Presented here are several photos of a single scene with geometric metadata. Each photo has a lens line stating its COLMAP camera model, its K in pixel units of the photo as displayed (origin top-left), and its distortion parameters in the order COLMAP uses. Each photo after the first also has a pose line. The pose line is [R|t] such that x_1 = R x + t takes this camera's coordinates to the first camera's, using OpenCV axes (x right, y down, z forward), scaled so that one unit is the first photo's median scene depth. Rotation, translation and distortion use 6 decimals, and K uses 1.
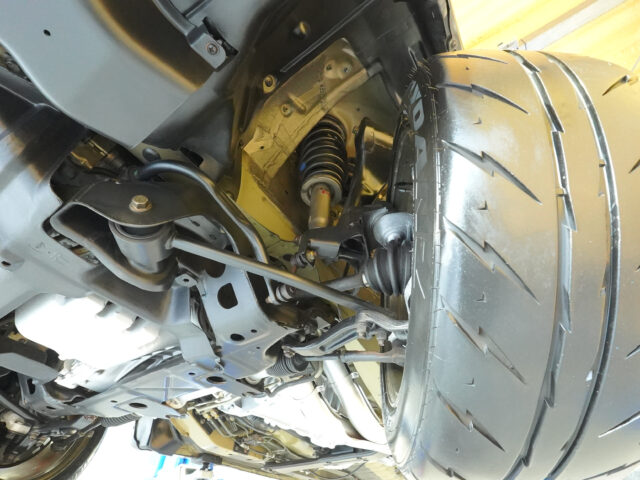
lens RADIAL K [[325.0, 0, 352.4], [0, 325.0, 262.5], [0, 0, 1]] dist [-0.013796, 0.002318]
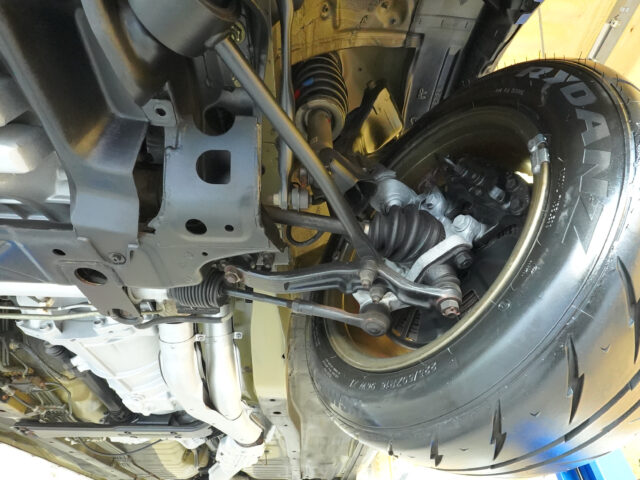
lens RADIAL K [[325.0, 0, 335.4], [0, 325.0, 252.7], [0, 0, 1]] dist [-0.013796, 0.002318]
pose [[0.812028, 0.393995, 0.430555, -0.272862], [-0.386187, 0.915868, -0.109749, 0.169894], [-0.437572, -0.077156, 0.895867, 0.171079]]
